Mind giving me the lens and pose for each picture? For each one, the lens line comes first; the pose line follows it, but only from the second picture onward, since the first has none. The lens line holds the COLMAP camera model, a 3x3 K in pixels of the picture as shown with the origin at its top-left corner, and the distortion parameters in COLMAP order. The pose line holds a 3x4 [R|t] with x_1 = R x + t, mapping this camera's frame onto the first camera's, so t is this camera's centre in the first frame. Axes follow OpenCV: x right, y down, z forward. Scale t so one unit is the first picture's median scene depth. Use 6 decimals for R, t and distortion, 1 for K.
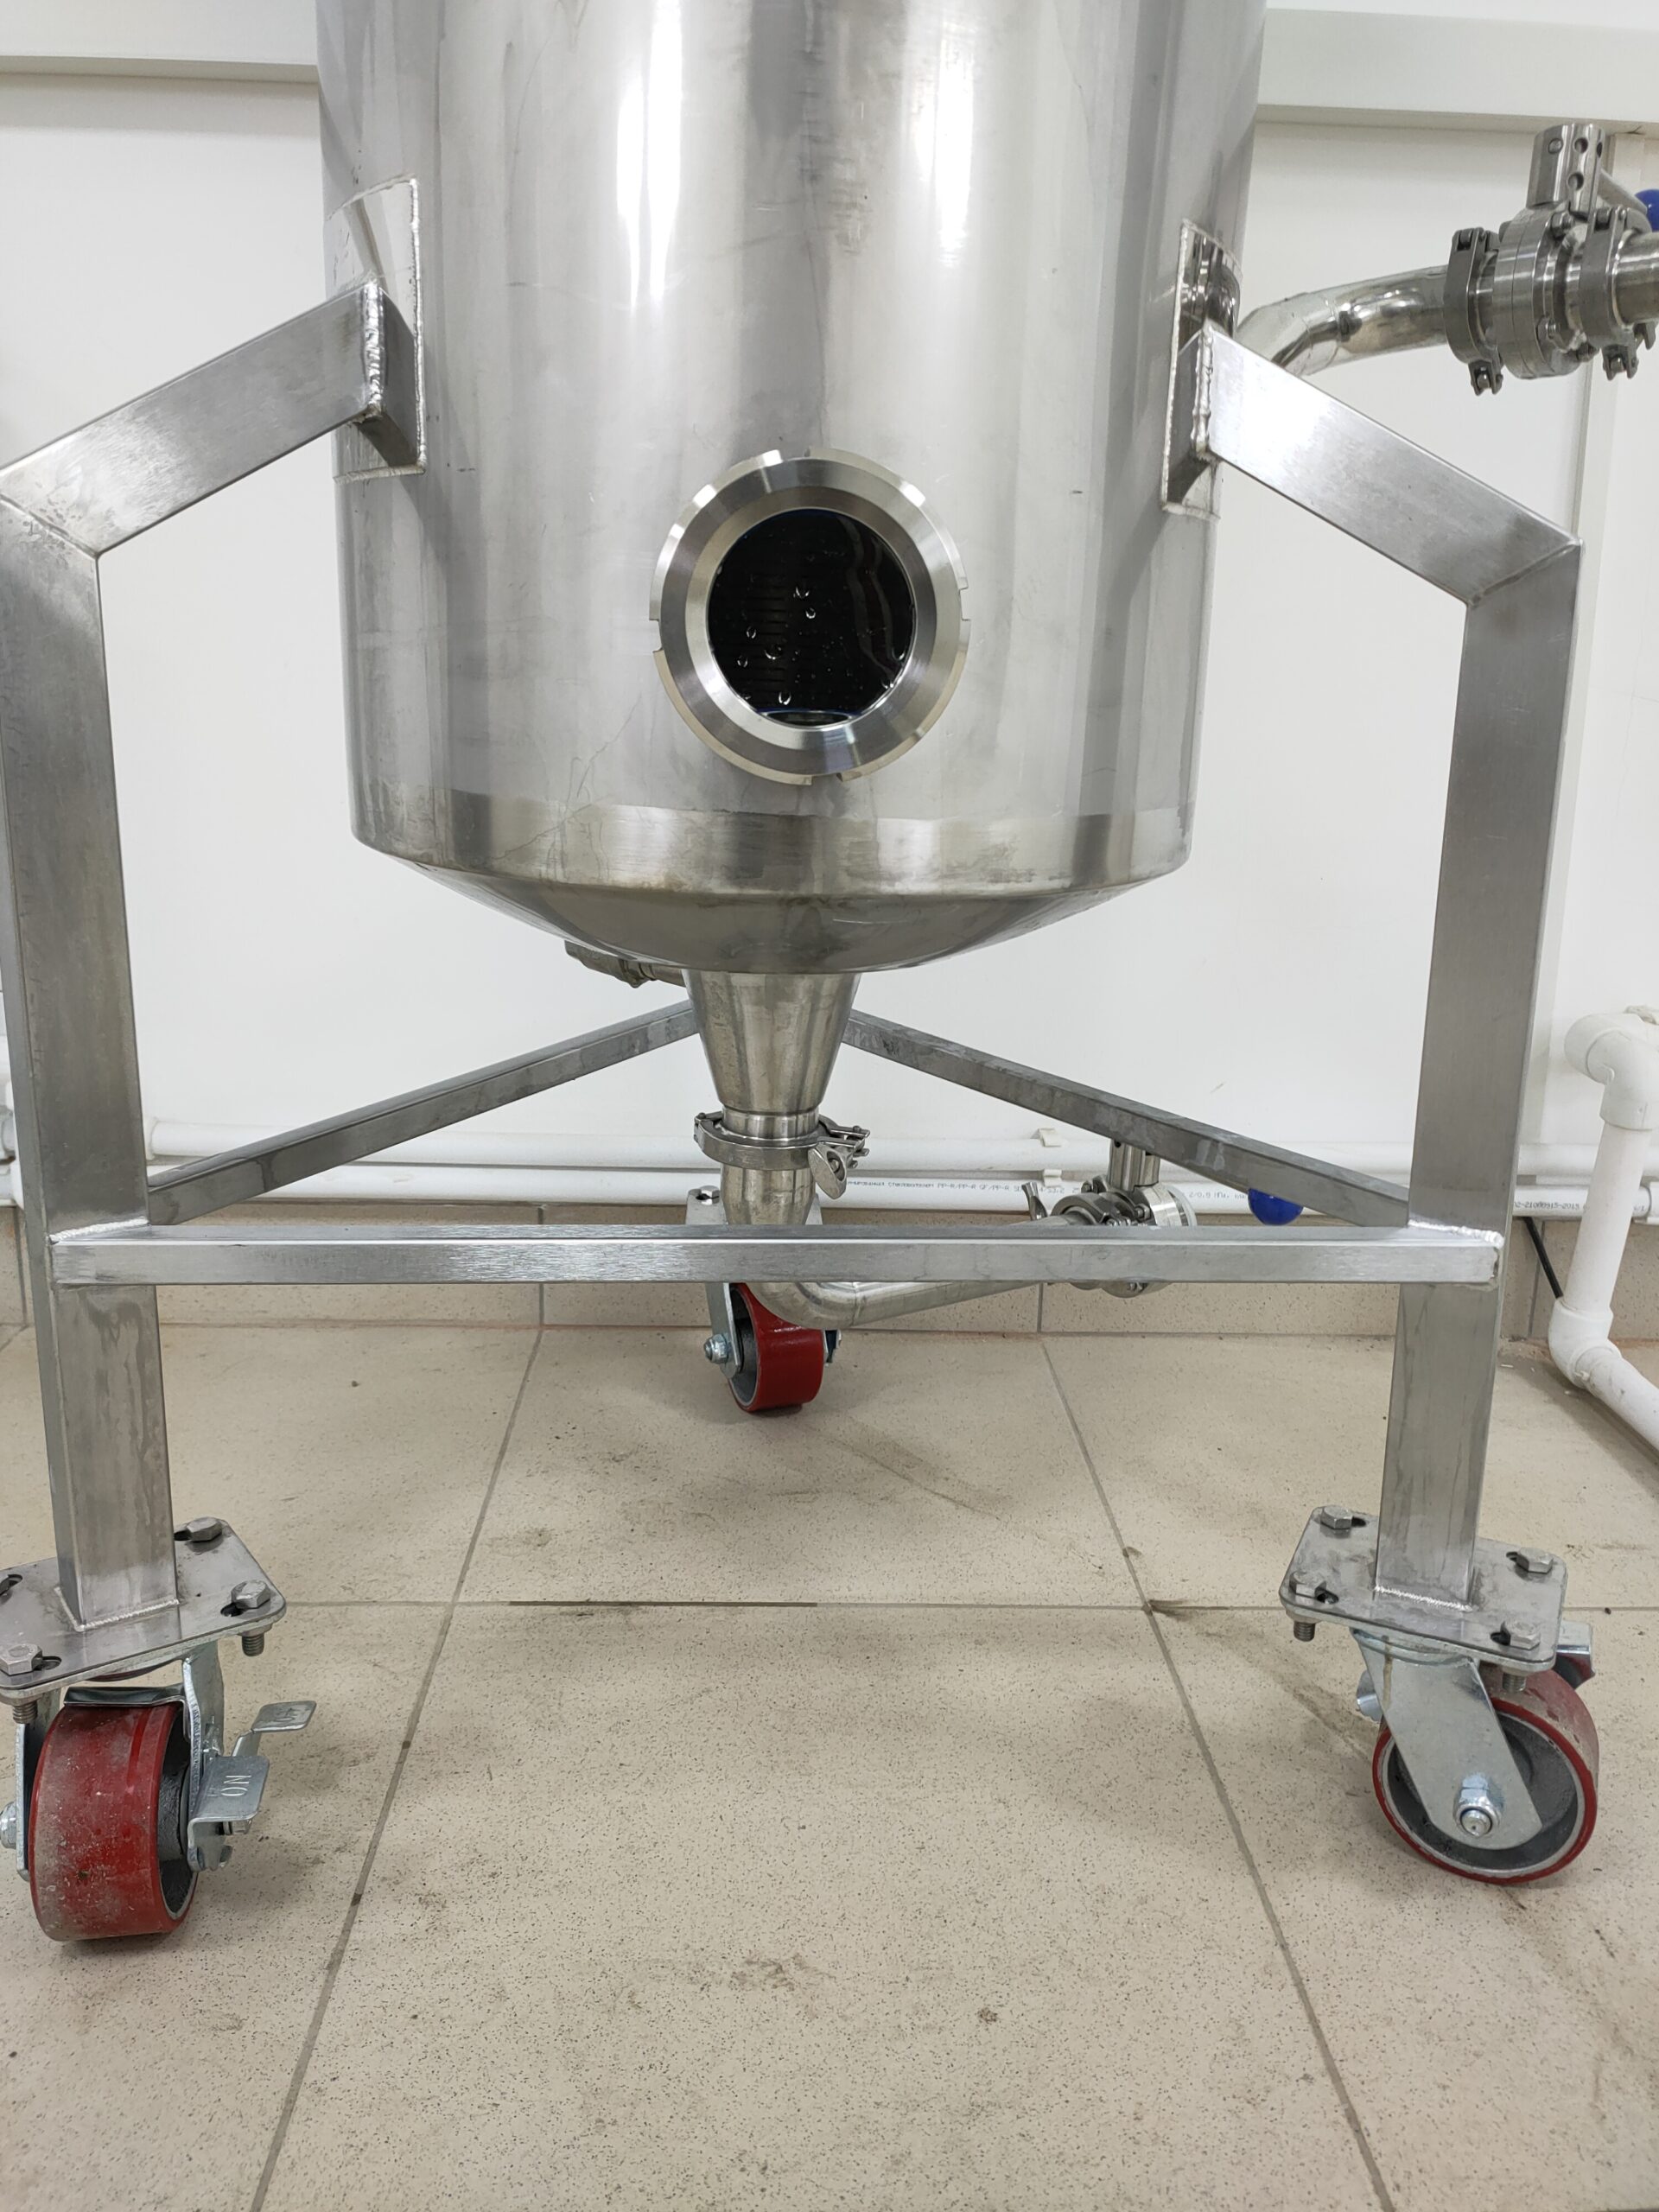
lens RADIAL K [[1689.2, 0, 828.4], [0, 1689.2, 1091.1], [0, 0, 1]] dist [0.088716, -0.147209]
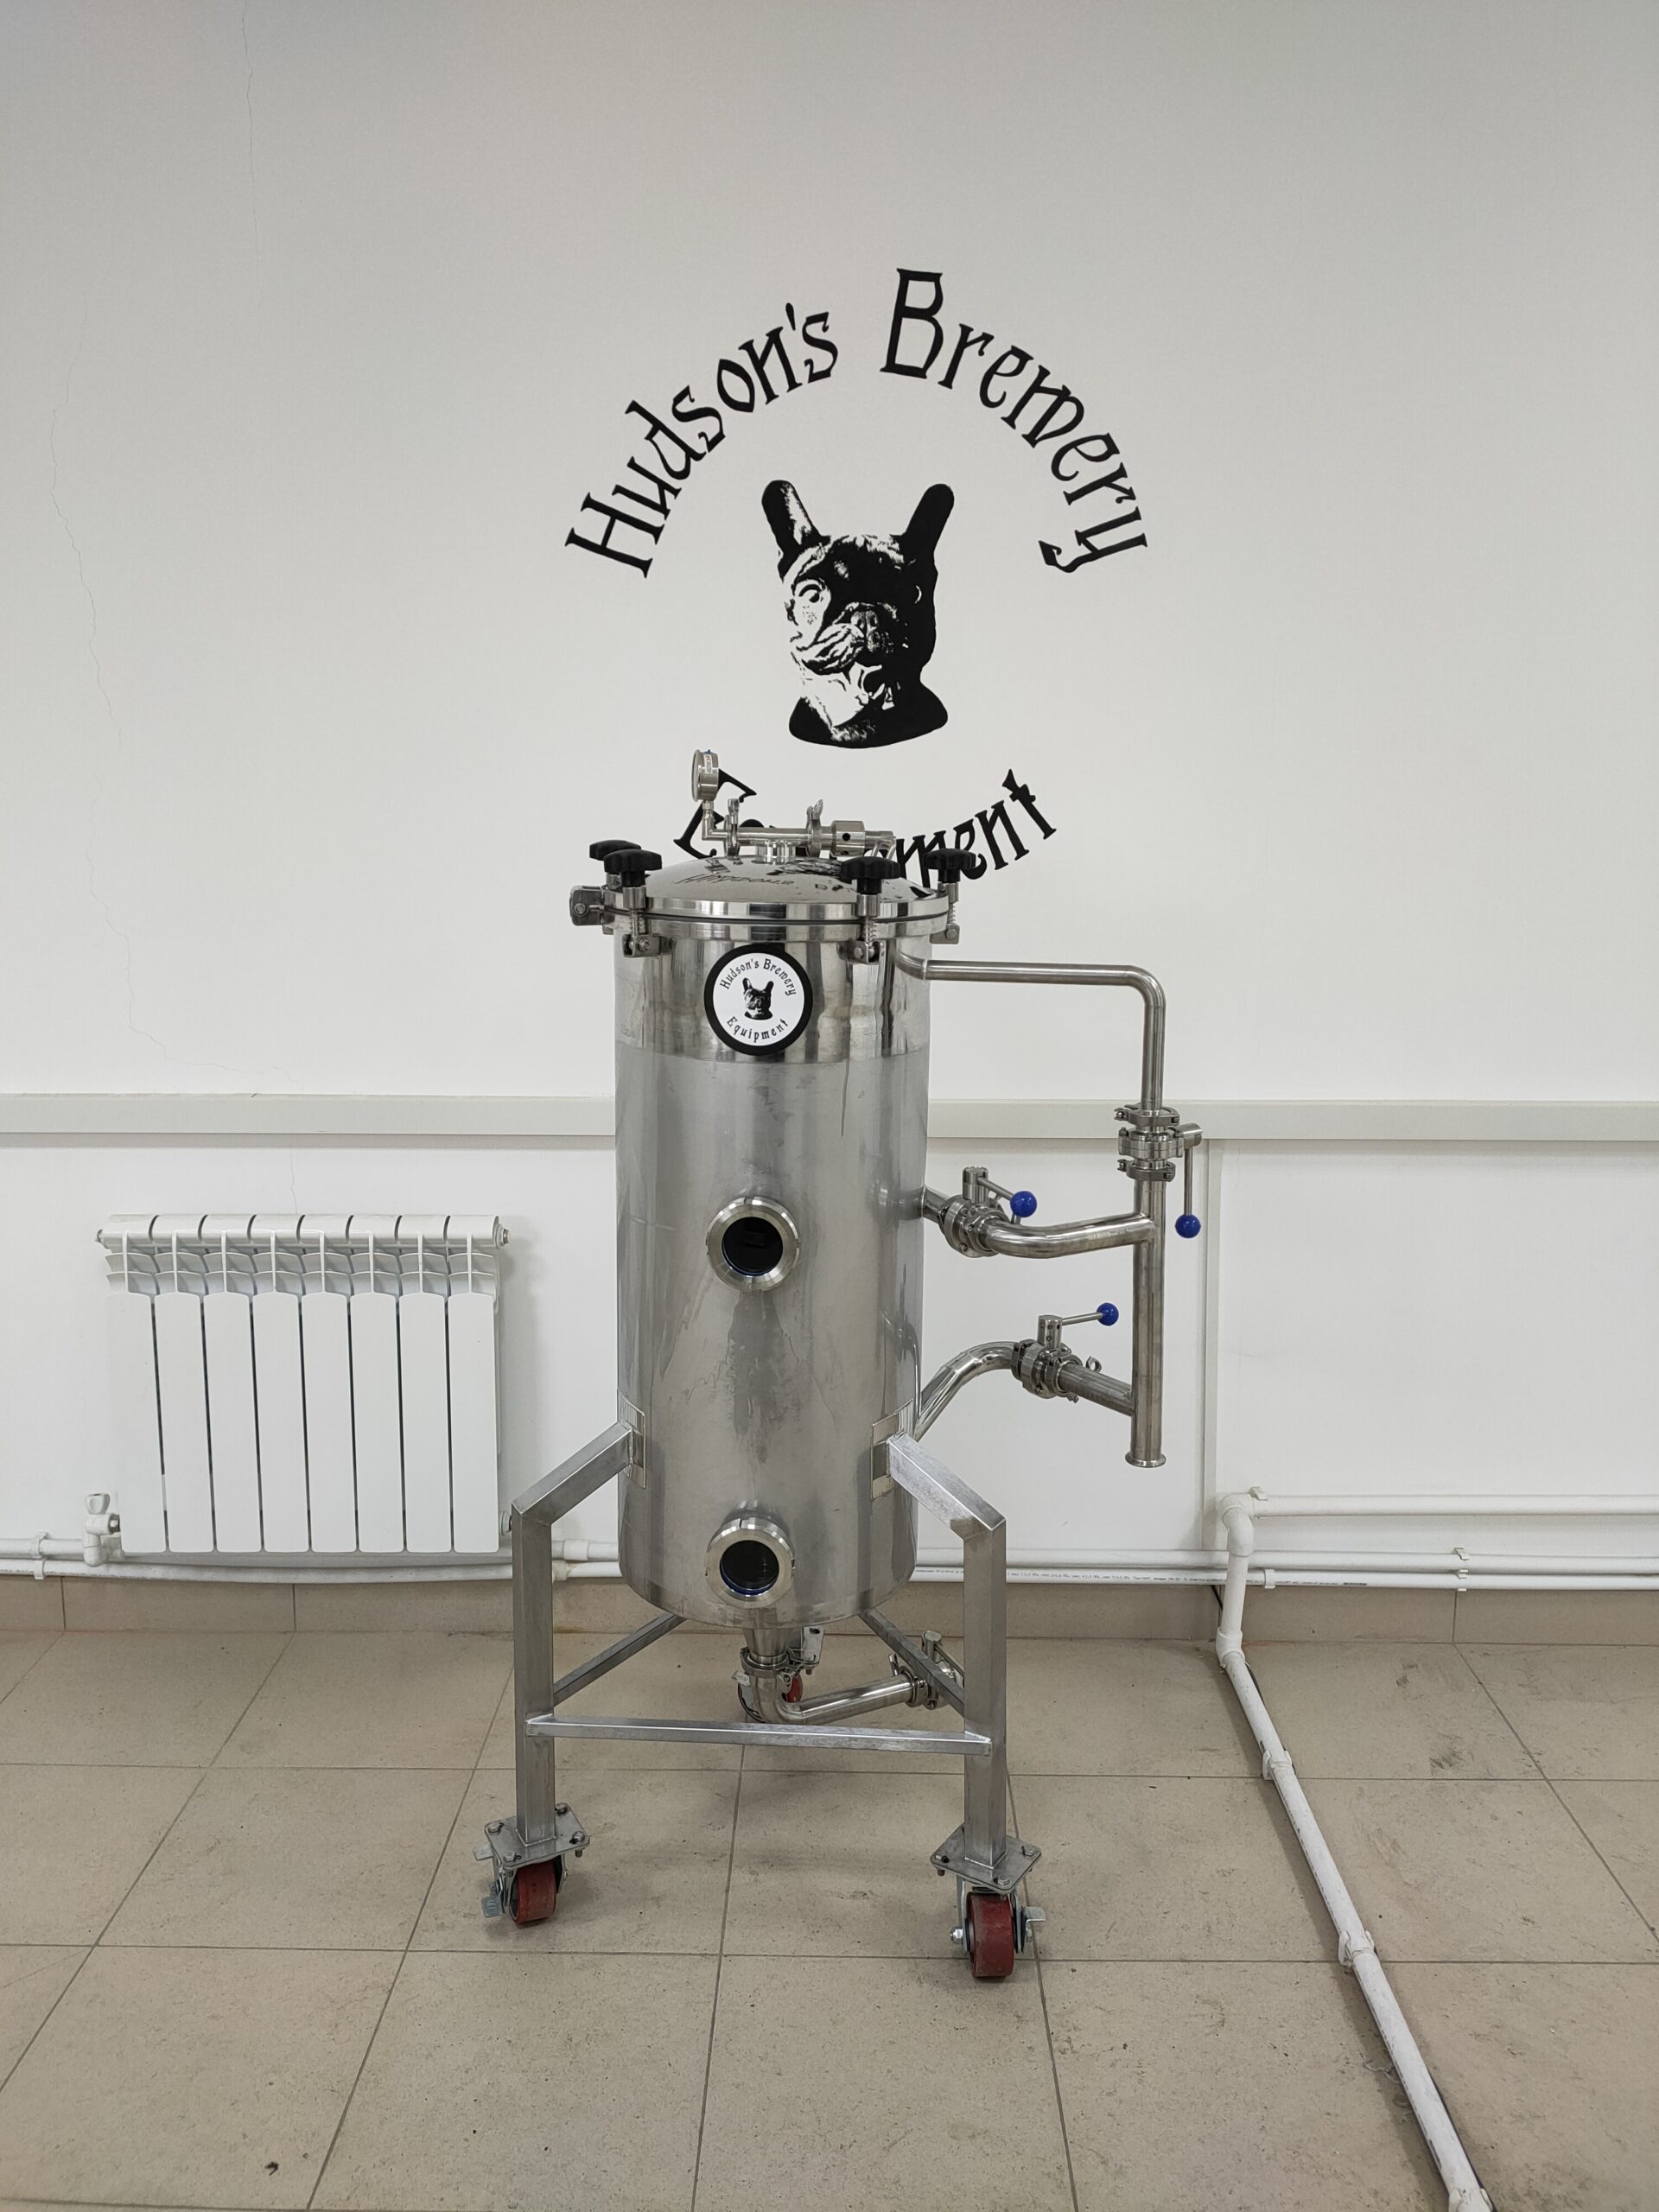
lens RADIAL K [[1689.2, 0, 833.0], [0, 1689.2, 1100.0], [0, 0, 1]] dist [0.088716, -0.147209]
pose [[0.998626, -0.011074, -0.051228, 0.084862], [0.007751, 0.997880, -0.064614, -0.697930], [0.051835, 0.064128, 0.996595, -2.093152]]
